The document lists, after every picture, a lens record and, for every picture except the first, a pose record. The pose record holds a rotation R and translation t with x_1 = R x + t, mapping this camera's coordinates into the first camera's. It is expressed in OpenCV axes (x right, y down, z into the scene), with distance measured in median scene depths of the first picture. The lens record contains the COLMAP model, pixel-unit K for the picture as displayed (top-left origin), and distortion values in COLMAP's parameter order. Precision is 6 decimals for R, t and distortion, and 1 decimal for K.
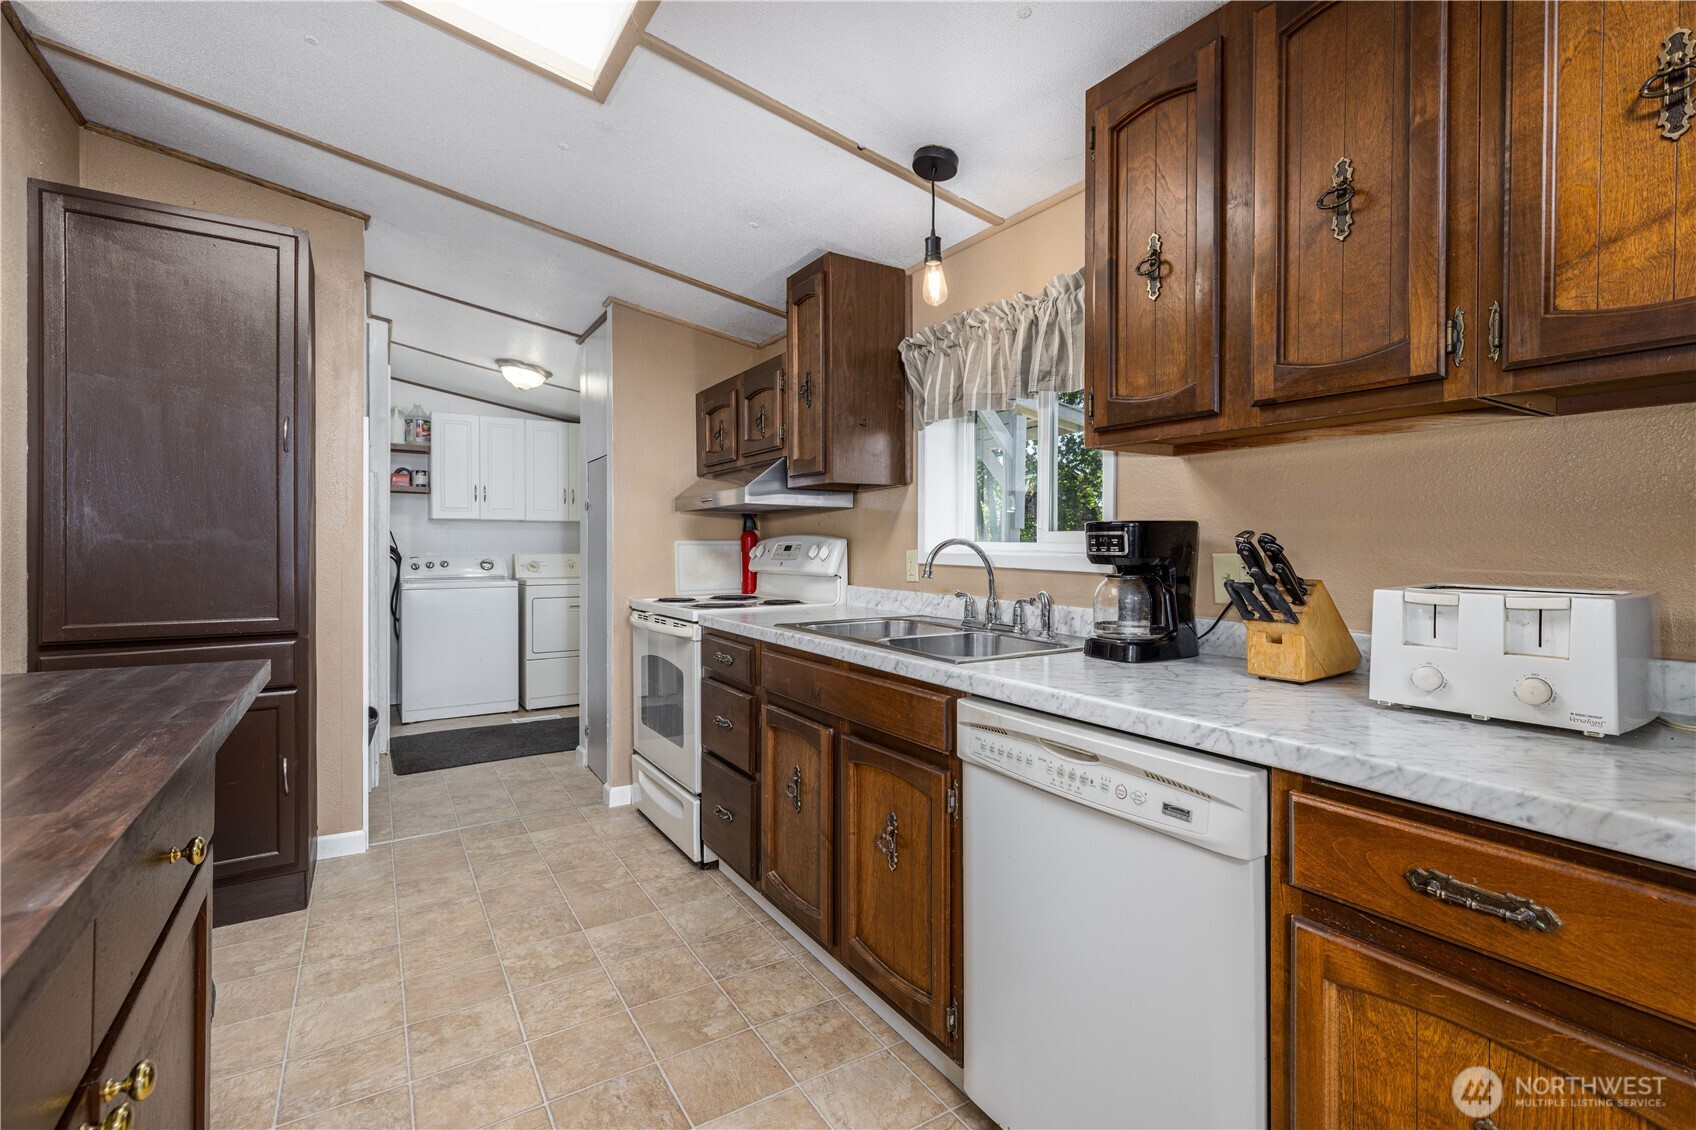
lens RADIAL K [[758.7, 0, 850.8], [0, 758.7, 545.2], [0, 0, 1]] dist [0.001405, 0.000496]
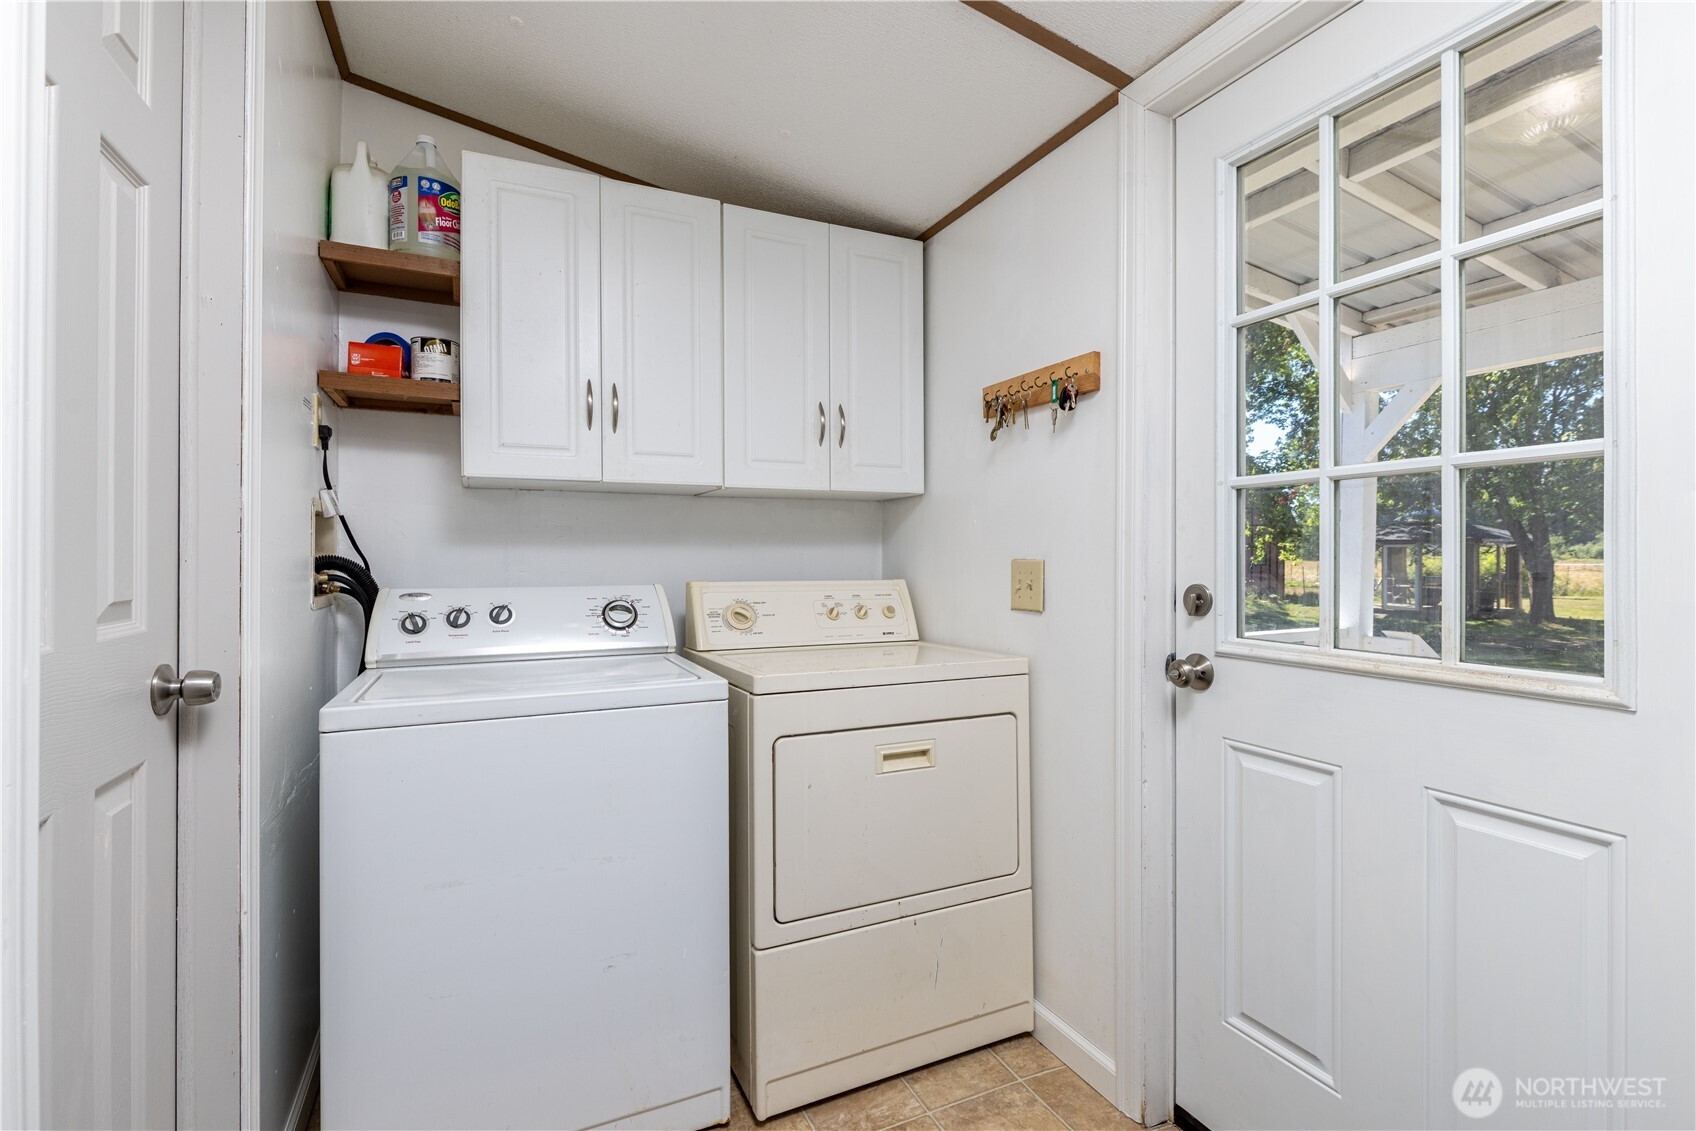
lens RADIAL K [[765.6, 0, 870.1], [0, 765.6, 556.2], [0, 0, 1]] dist [0.000622, -0.000415]
pose [[0.994987, -0.001289, -0.099995, -0.667315], [0.000485, 0.999967, -0.008063, 0.003705], [0.100002, 0.007974, 0.994955, 1.337654]]
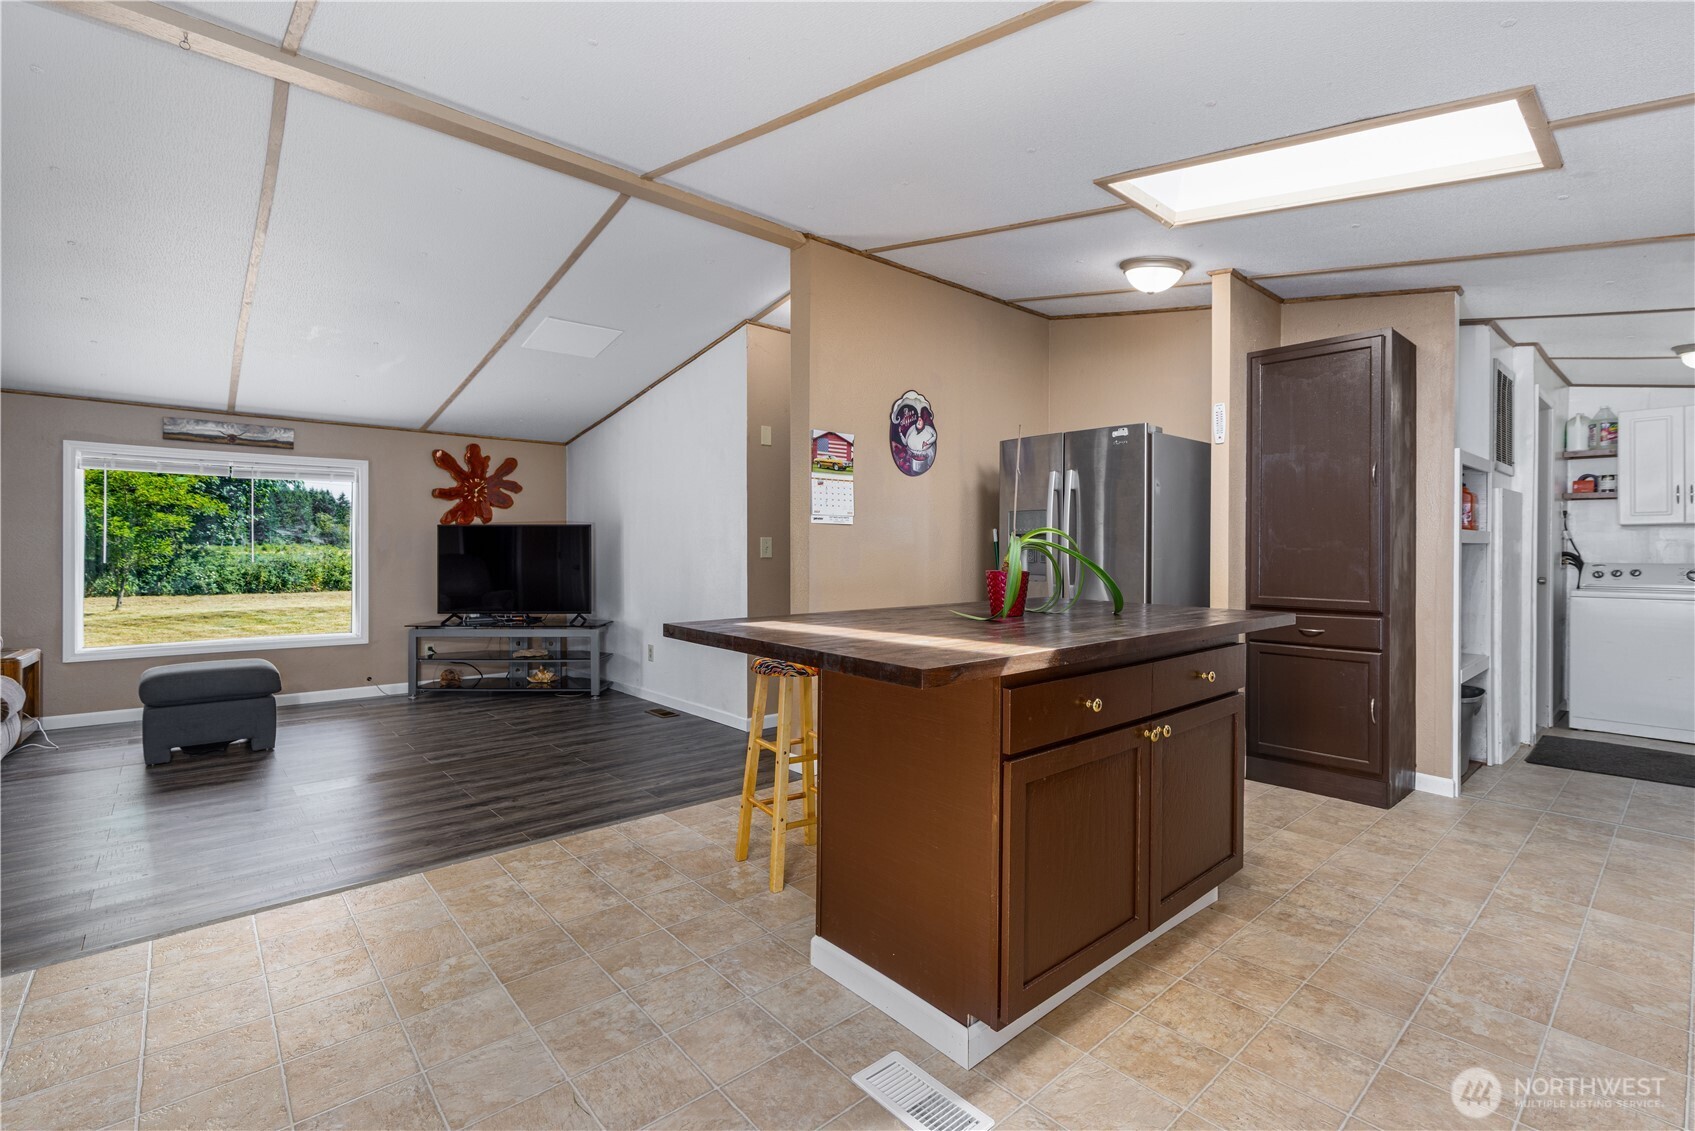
lens RADIAL K [[765.2, 0, 869.6], [0, 765.2, 556.2], [0, 0, 1]] dist [0.000622, -0.000415]
pose [[0.162900, 0.006208, -0.986623, 0.472041], [-0.002658, 0.999979, 0.005853, 0.002652], [0.986639, 0.001669, 0.162913, -0.162040]]
